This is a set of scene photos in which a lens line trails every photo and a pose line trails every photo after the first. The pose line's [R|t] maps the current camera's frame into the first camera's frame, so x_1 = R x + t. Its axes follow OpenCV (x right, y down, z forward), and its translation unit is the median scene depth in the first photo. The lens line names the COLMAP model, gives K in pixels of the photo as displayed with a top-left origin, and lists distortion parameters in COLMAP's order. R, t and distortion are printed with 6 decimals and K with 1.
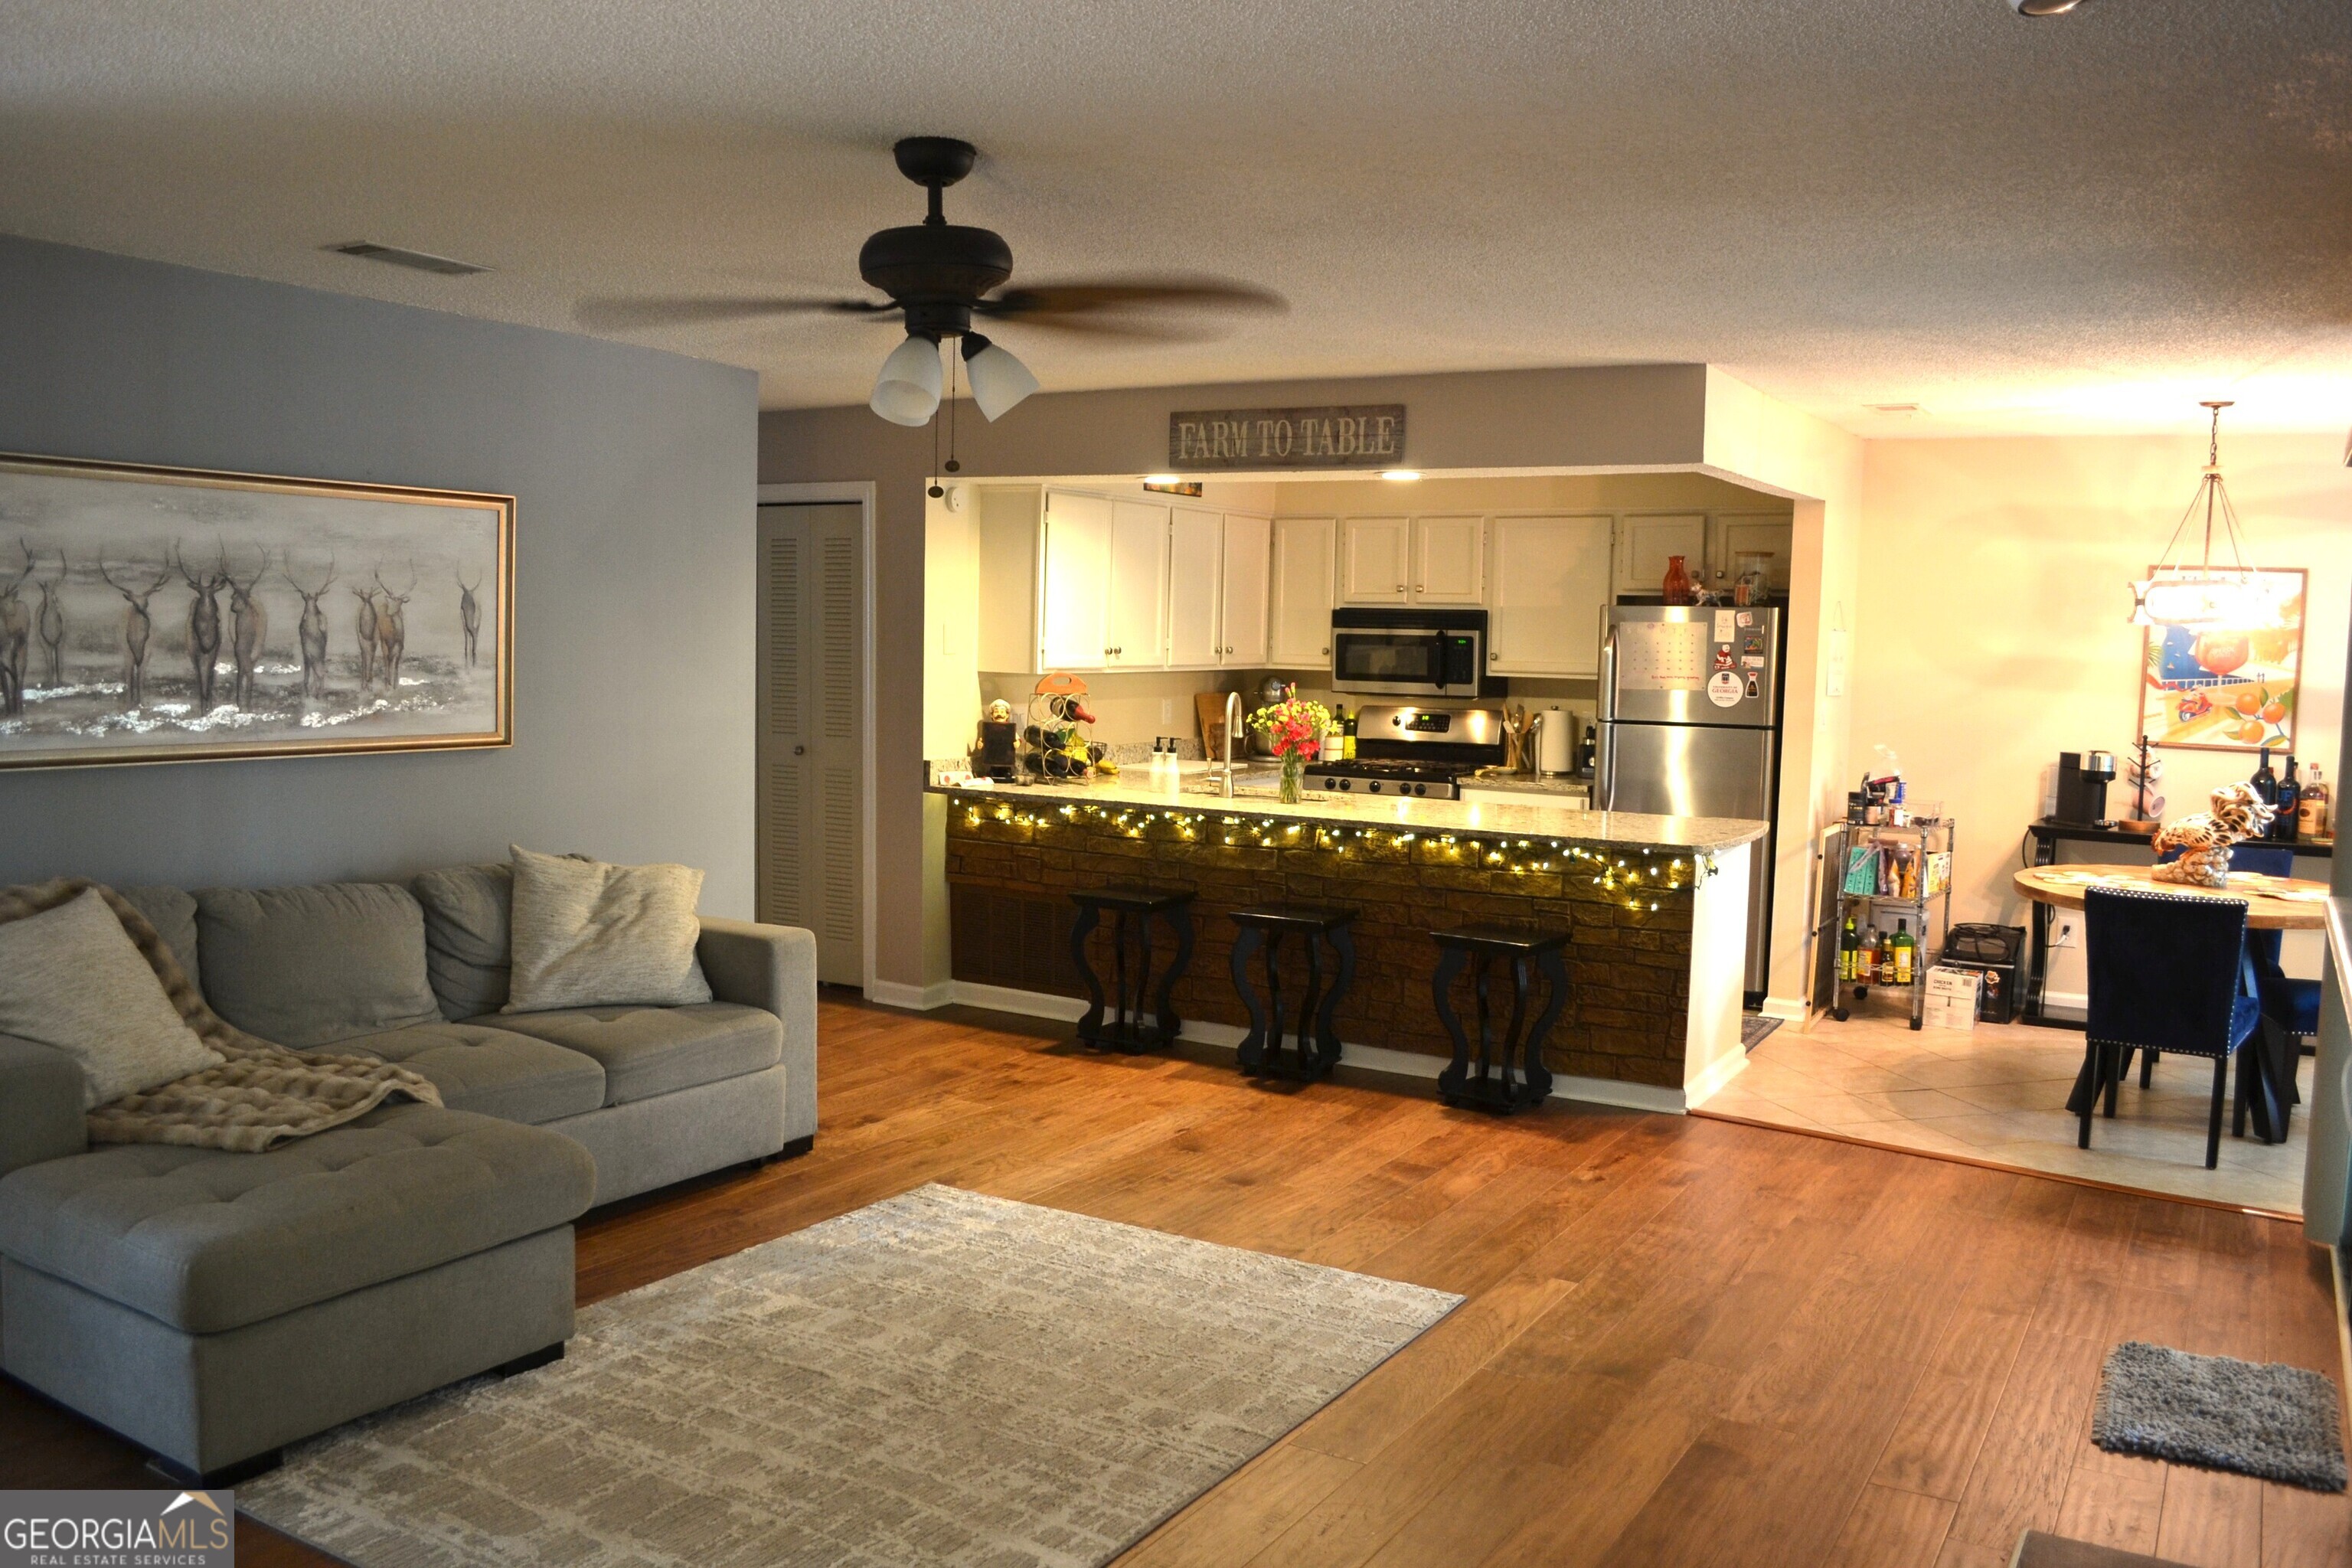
lens RADIAL K [[1884.6, 0, 1168.3], [0, 1884.6, 798.0], [0, 0, 1]] dist [-0.077847, 0.001423]
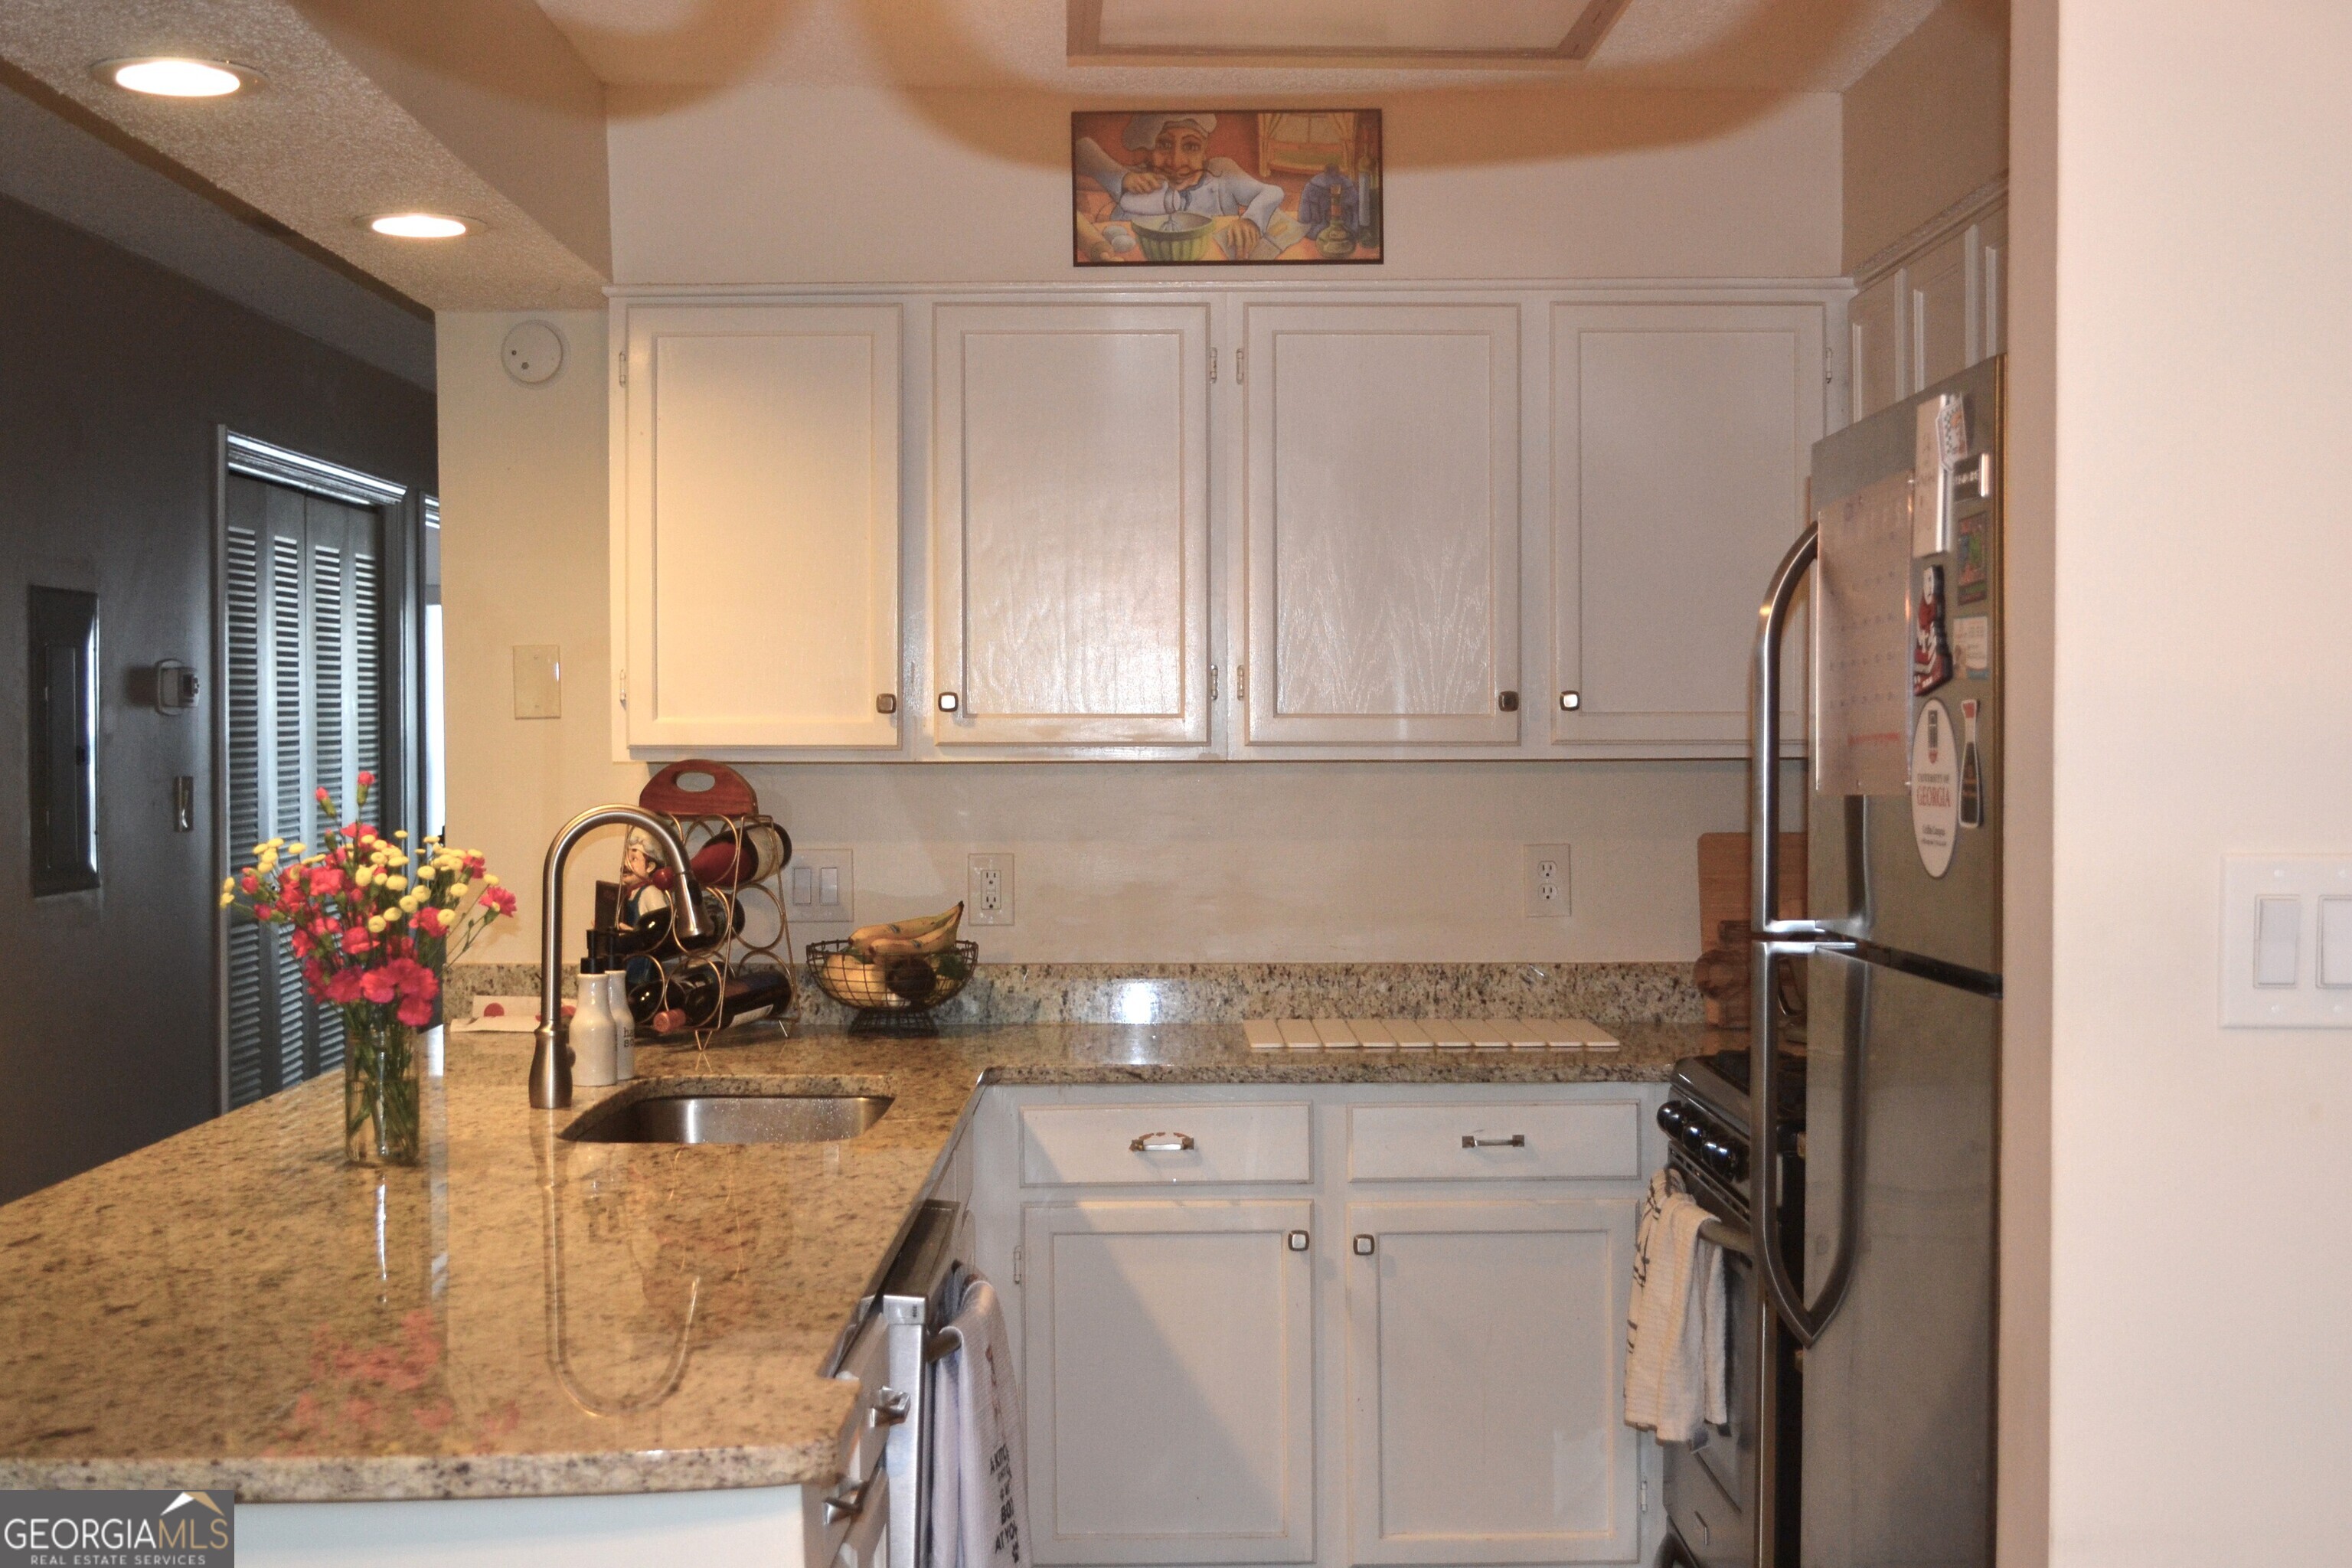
lens RADIAL K [[3077.3, 0, 1176.0], [0, 3077.3, 784.0], [0, 0, 1]] dist [-0.022325, -0.020093]
pose [[0.513489, -0.007411, -0.858064, 0.566924], [-0.065003, 0.996753, -0.047509, -0.039378], [0.855631, 0.080172, 0.511340, 0.794628]]
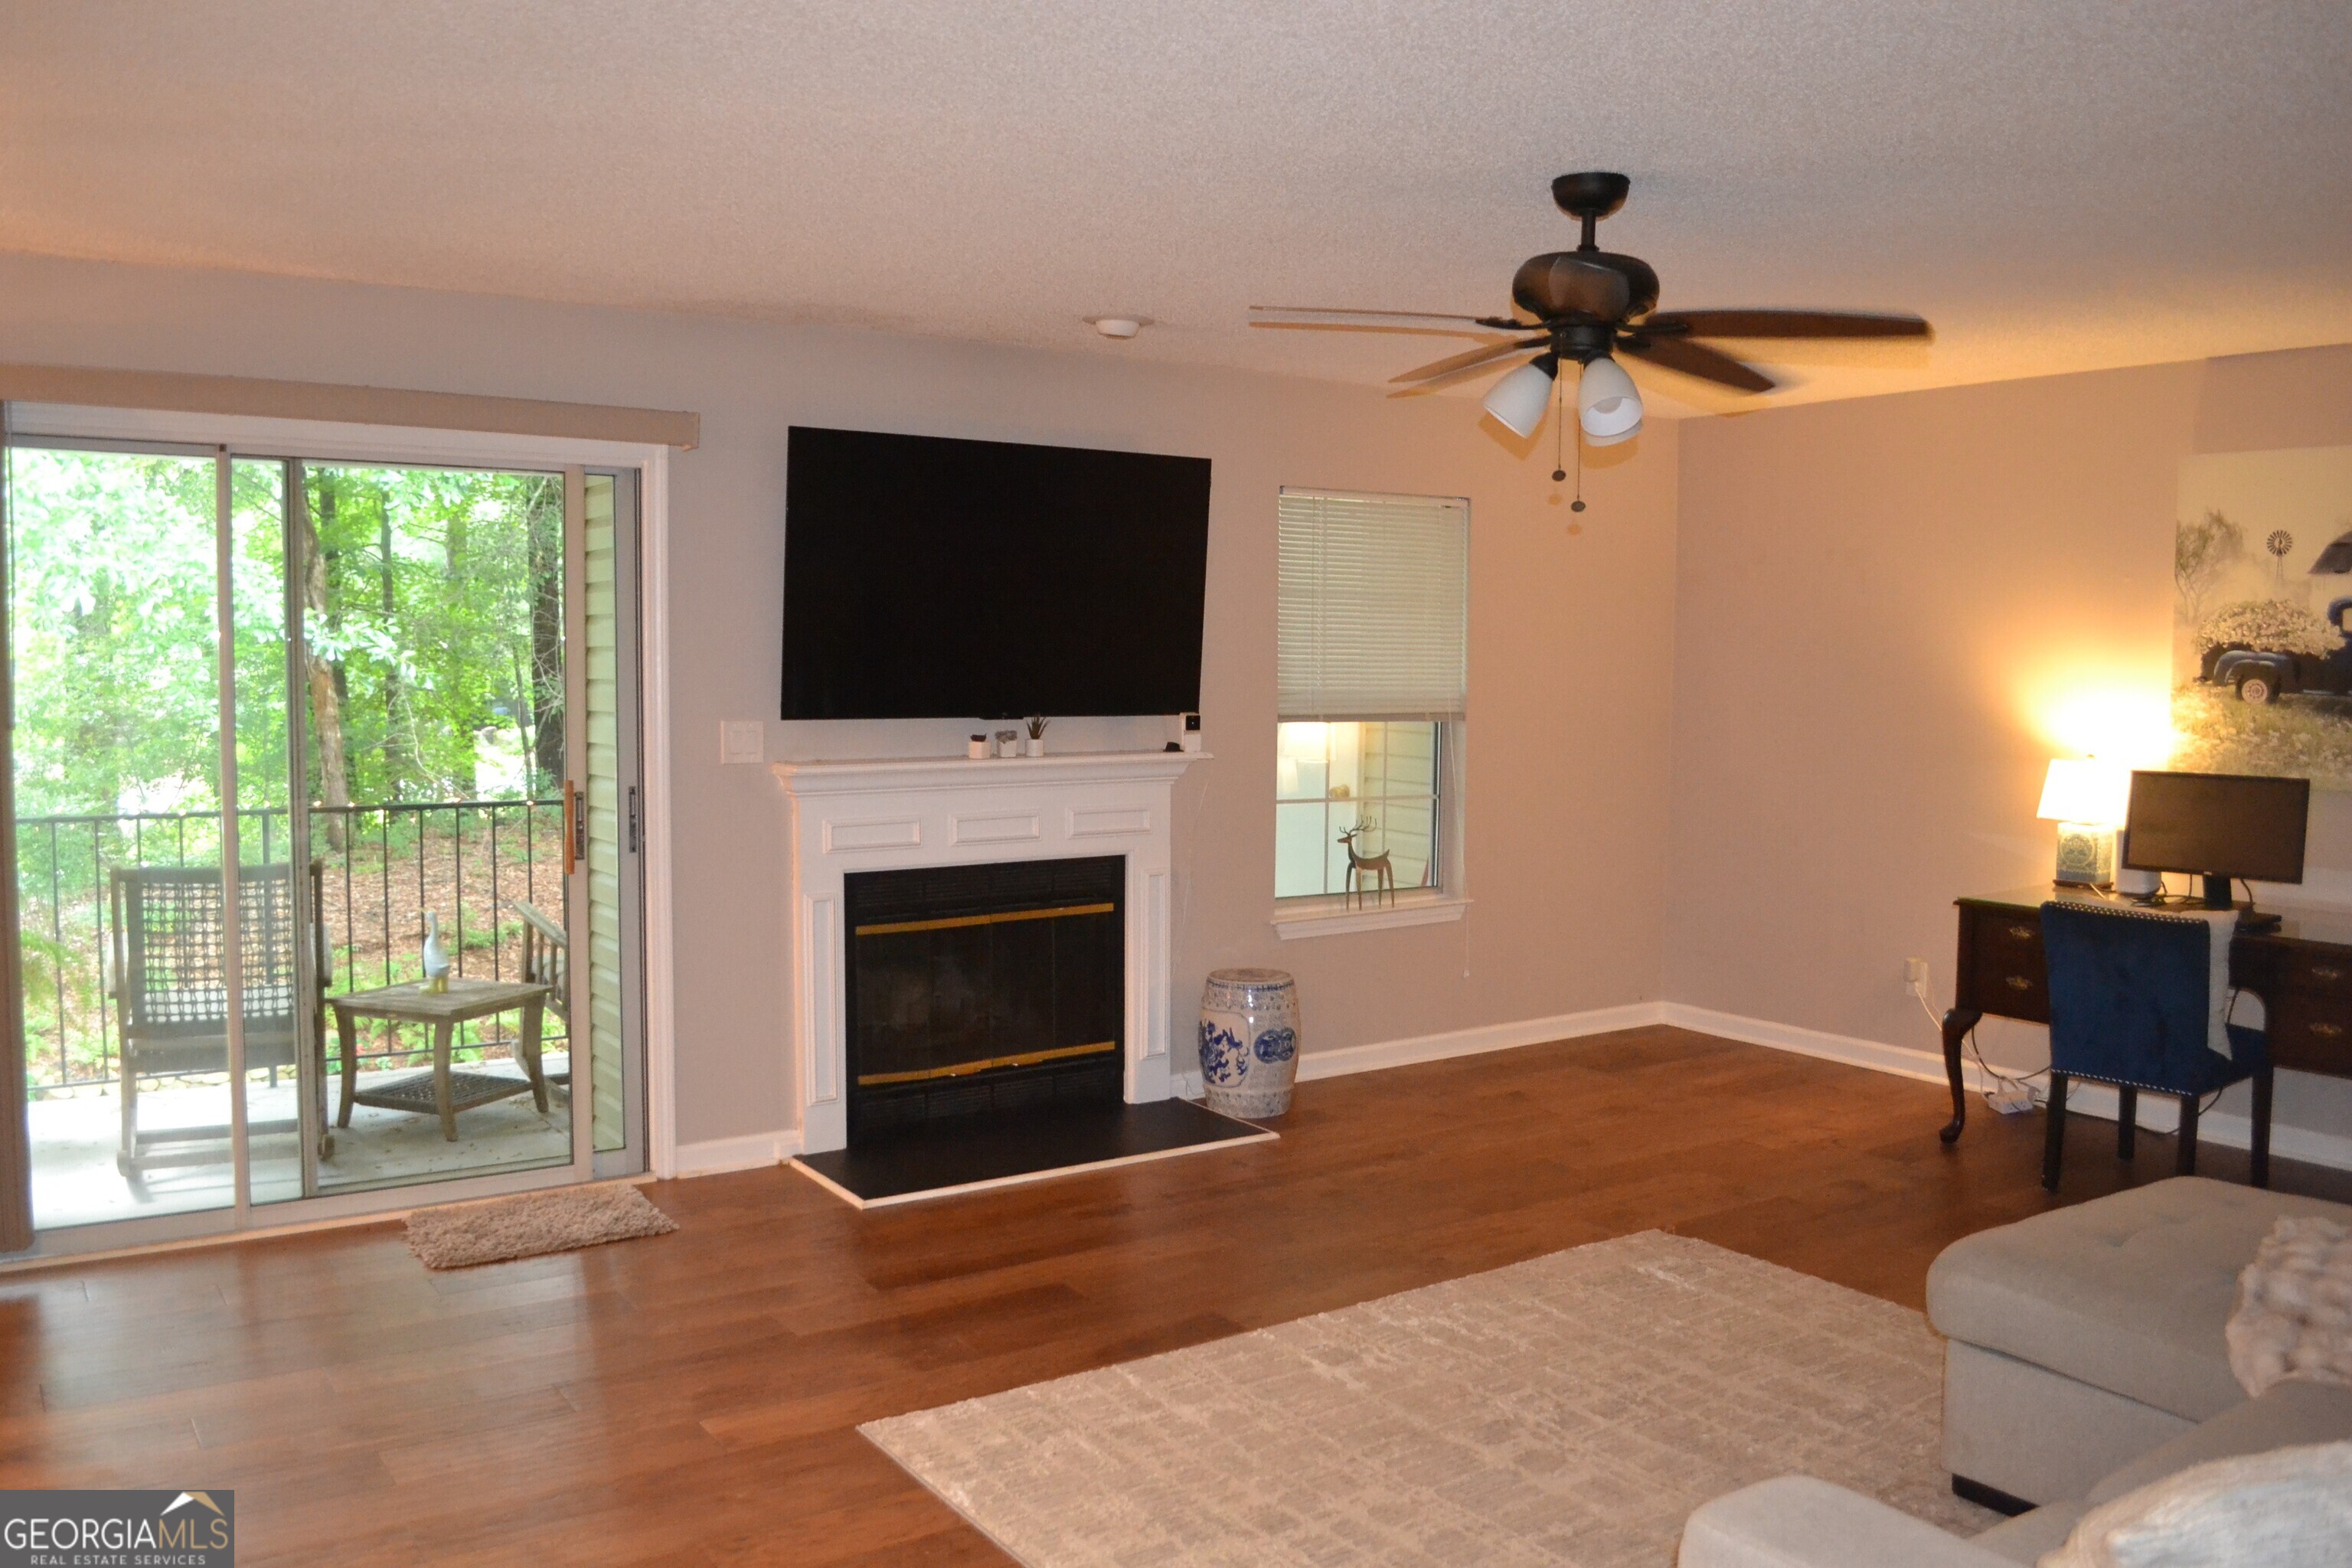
lens RADIAL K [[1898.4, 0, 1179.9], [0, 1898.4, 803.9], [0, 0, 1]] dist [-0.075595, 0.001874]
pose [[-0.908398, -0.069769, 0.412243, -0.175183], [0.003260, 0.984767, 0.173847, -0.089126], [-0.418093, 0.159266, -0.894334, 0.987474]]
